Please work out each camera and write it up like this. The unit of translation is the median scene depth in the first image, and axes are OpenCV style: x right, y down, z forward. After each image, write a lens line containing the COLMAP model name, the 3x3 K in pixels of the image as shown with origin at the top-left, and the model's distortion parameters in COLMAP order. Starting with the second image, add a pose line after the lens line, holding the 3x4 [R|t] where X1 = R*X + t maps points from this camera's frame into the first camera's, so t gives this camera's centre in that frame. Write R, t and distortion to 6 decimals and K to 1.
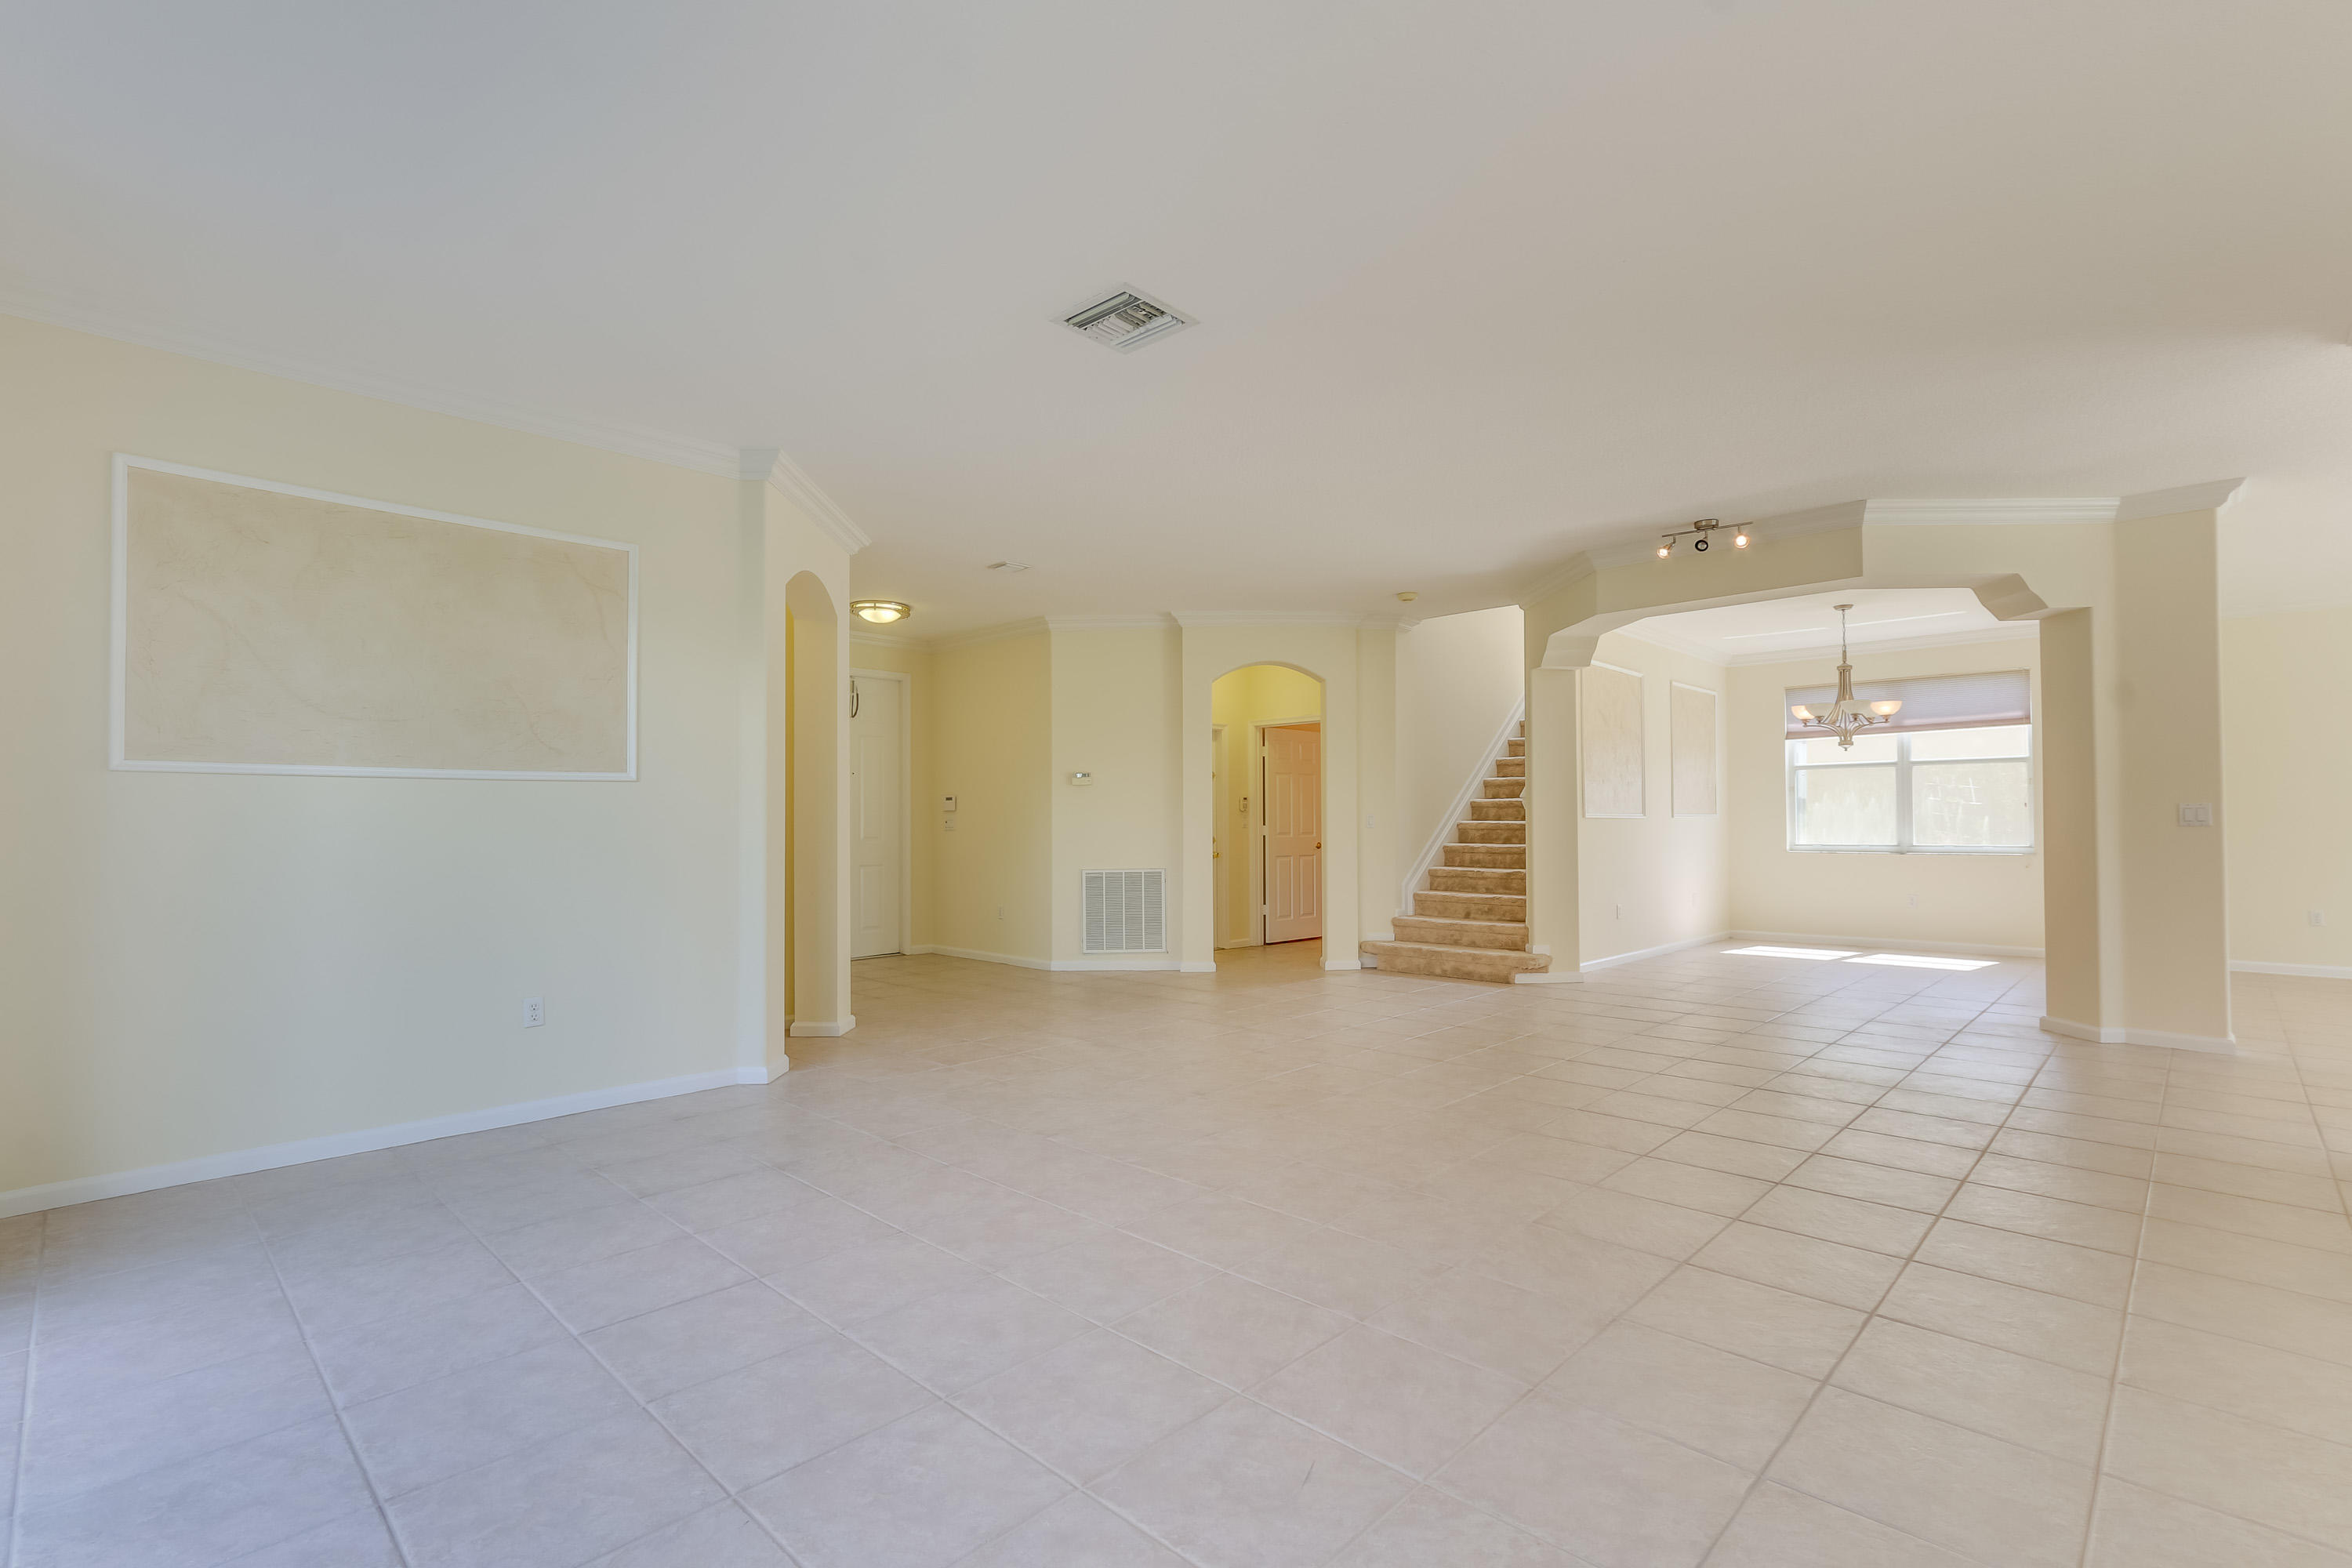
lens RADIAL K [[1065.8, 0, 1181.0], [0, 1065.8, 795.3], [0, 0, 1]] dist [0.001301, 0.003117]
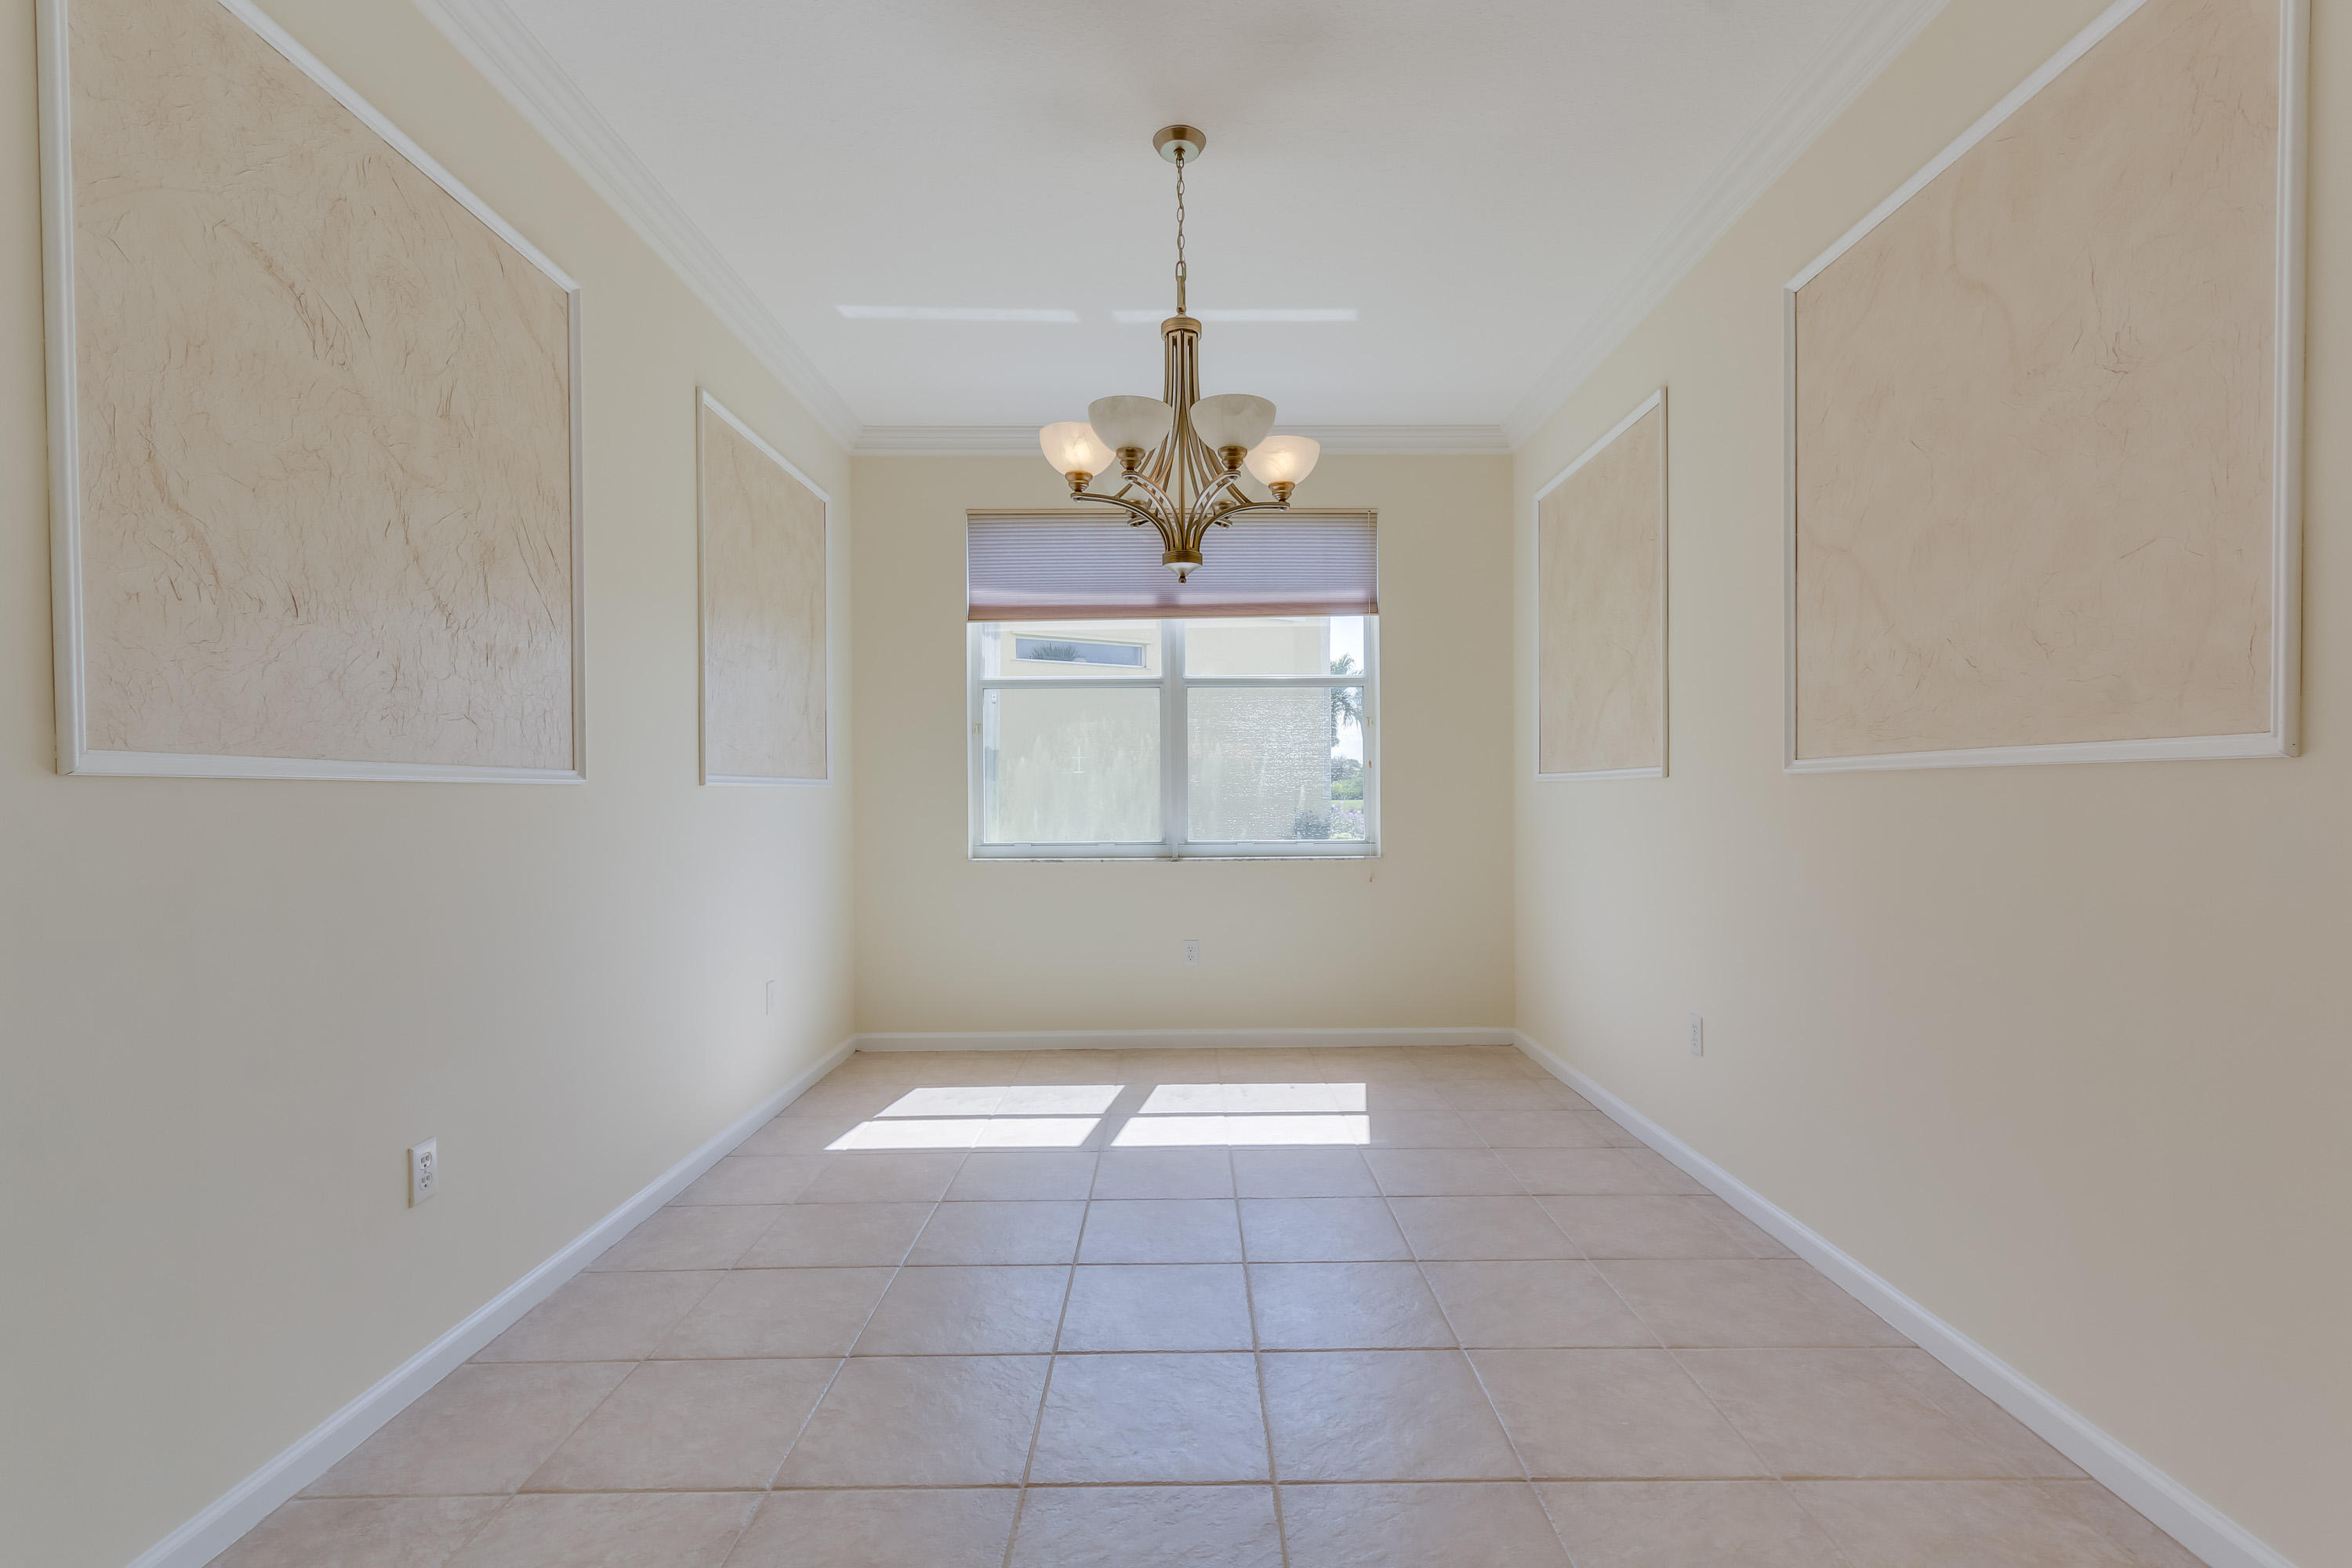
lens RADIAL K [[1065.8, 0, 1191.9], [0, 1065.8, 801.6], [0, 0, 1]] dist [0.001301, 0.003117]
pose [[0.712867, -0.005513, 0.701277, 0.354377], [-0.016707, 0.999552, 0.024841, 0.015921], [-0.701100, -0.029424, 0.712456, 0.683924]]
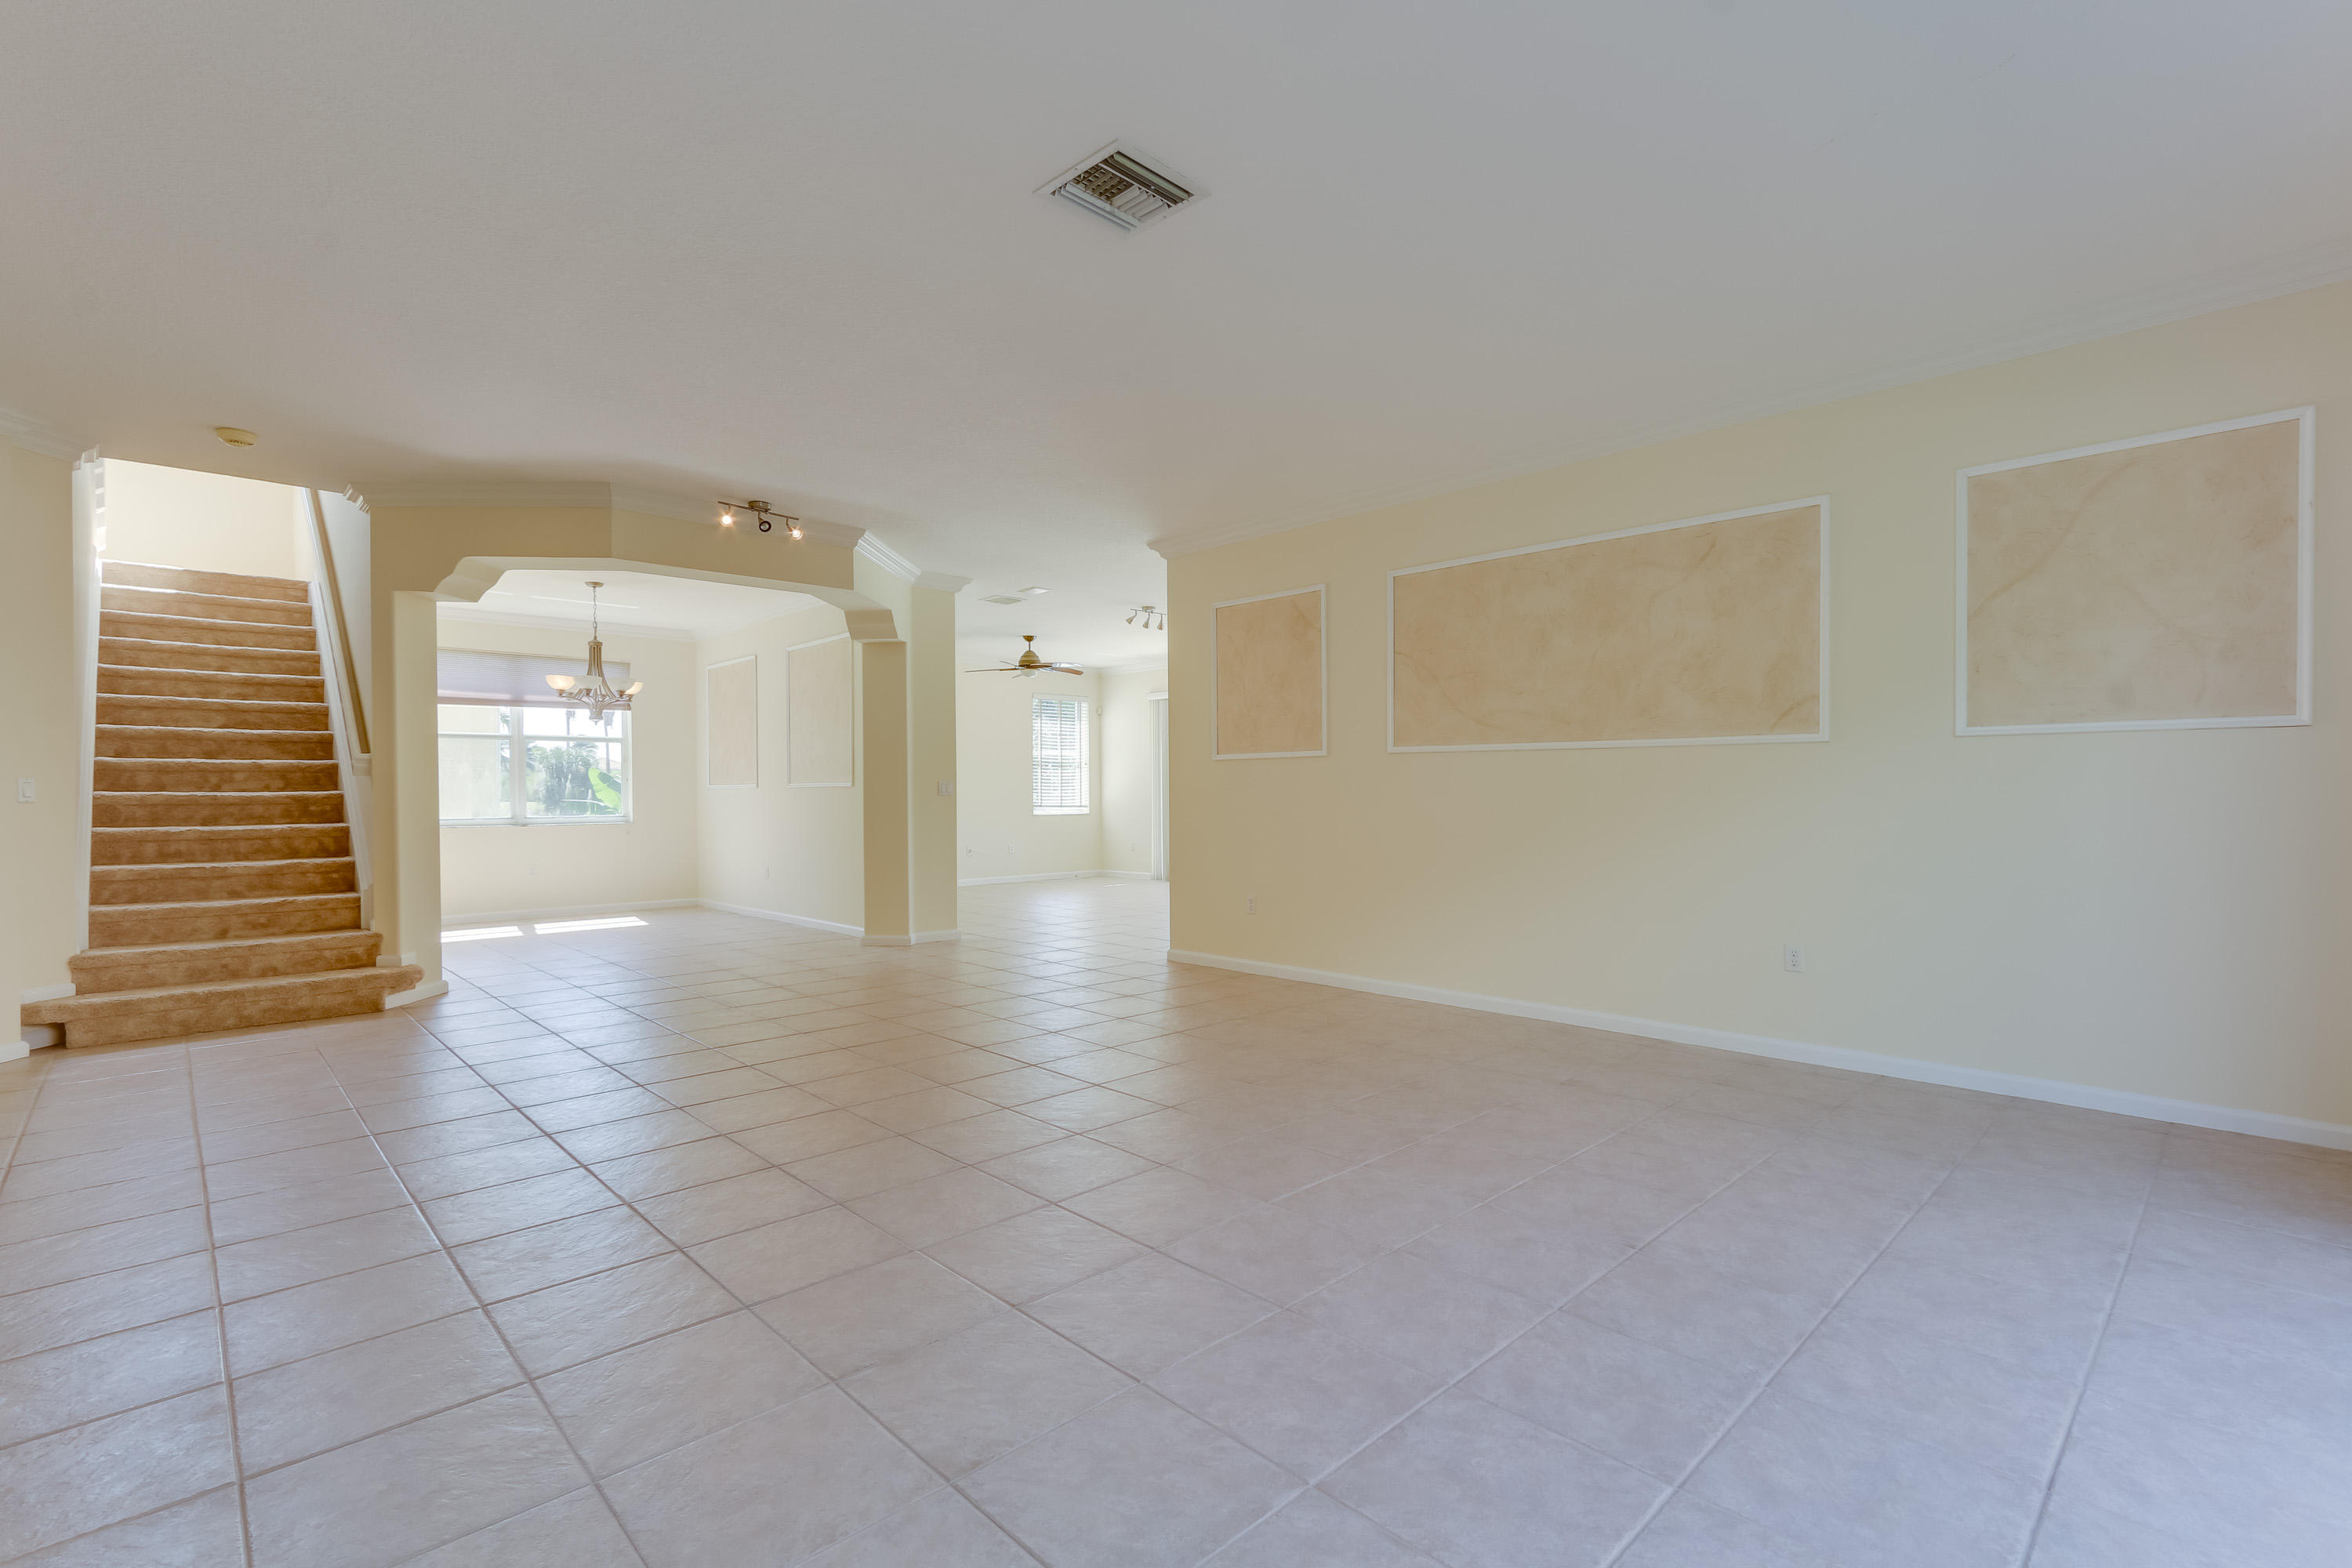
lens RADIAL K [[1065.8, 0, 1191.3], [0, 1065.8, 794.8], [0, 0, 1]] dist [0.001301, 0.003117]
pose [[0.031108, 0.001003, 0.999516, -0.348226], [-0.022245, 0.999752, -0.000311, 0.012260], [-0.999268, -0.022225, 0.031122, 0.352273]]
